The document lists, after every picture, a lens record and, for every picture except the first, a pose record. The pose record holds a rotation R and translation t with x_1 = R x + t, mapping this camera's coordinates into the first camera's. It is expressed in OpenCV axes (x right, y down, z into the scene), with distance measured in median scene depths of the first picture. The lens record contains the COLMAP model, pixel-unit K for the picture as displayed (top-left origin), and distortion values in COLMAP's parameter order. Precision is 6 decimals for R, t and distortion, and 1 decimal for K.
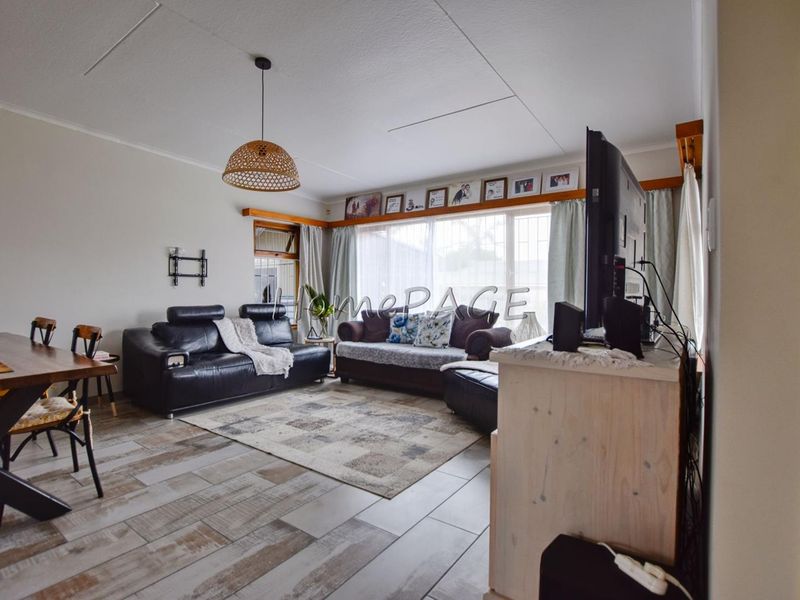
lens RADIAL K [[415.6, 0, 388.3], [0, 415.6, 307.0], [0, 0, 1]] dist [-0.030366, 0.001281]
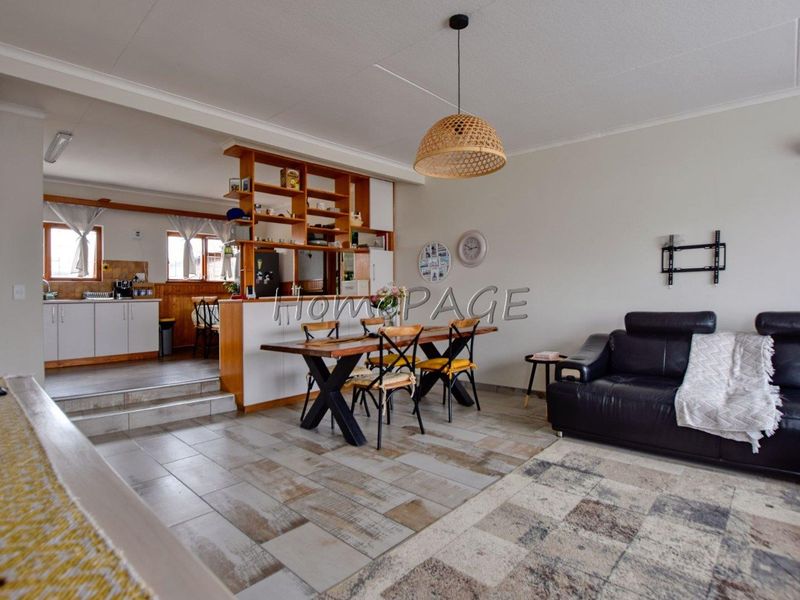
lens RADIAL K [[415.6, 0, 392.1], [0, 415.6, 304.4], [0, 0, 1]] dist [-0.030366, 0.001281]
pose [[-0.130599, 0.017672, -0.991278, 0.522834], [-0.009567, 0.999772, 0.019084, -0.040058], [0.991389, 0.011976, -0.130400, 0.959295]]
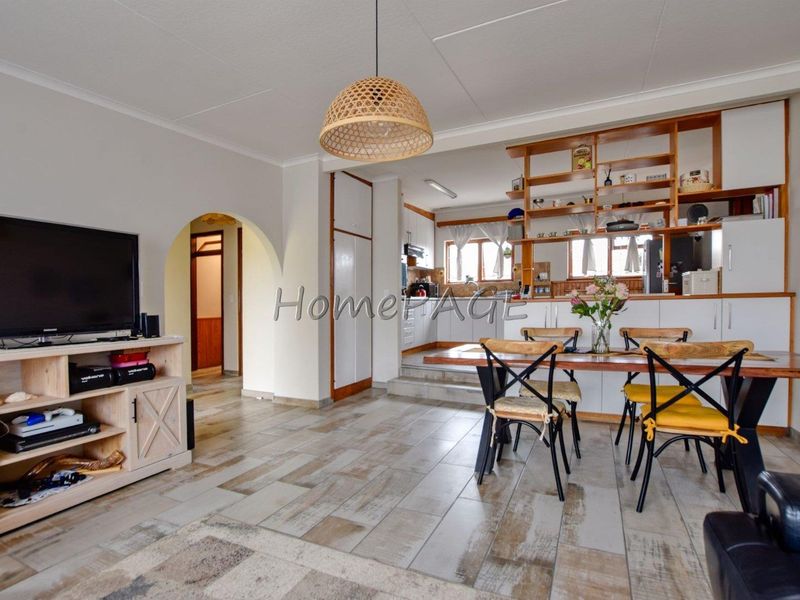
lens RADIAL K [[415.6, 0, 398.4], [0, 415.6, 302.7], [0, 0, 1]] dist [-0.030366, 0.001281]
pose [[-0.980401, 0.014840, -0.196455, -0.207462], [0.008164, 0.999363, 0.034745, -0.068864], [0.196846, 0.032460, -0.979897, 1.631521]]
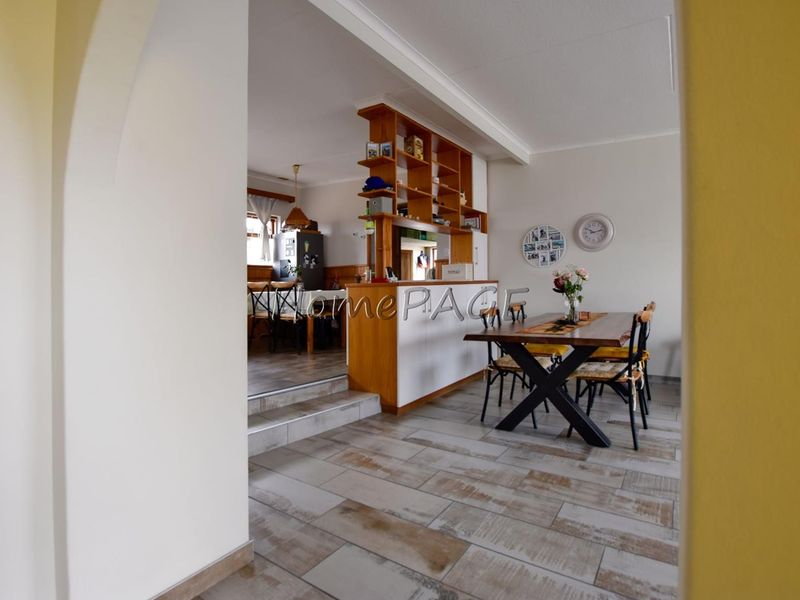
lens RADIAL K [[415.6, 0, 385.5], [0, 415.6, 286.0], [0, 0, 1]] dist [-0.030366, 0.001281]
pose [[0.019763, -0.005828, -0.999788, 0.393119], [-0.013401, 0.999892, -0.006093, -0.003845], [0.999715, 0.013518, 0.019683, 0.174212]]
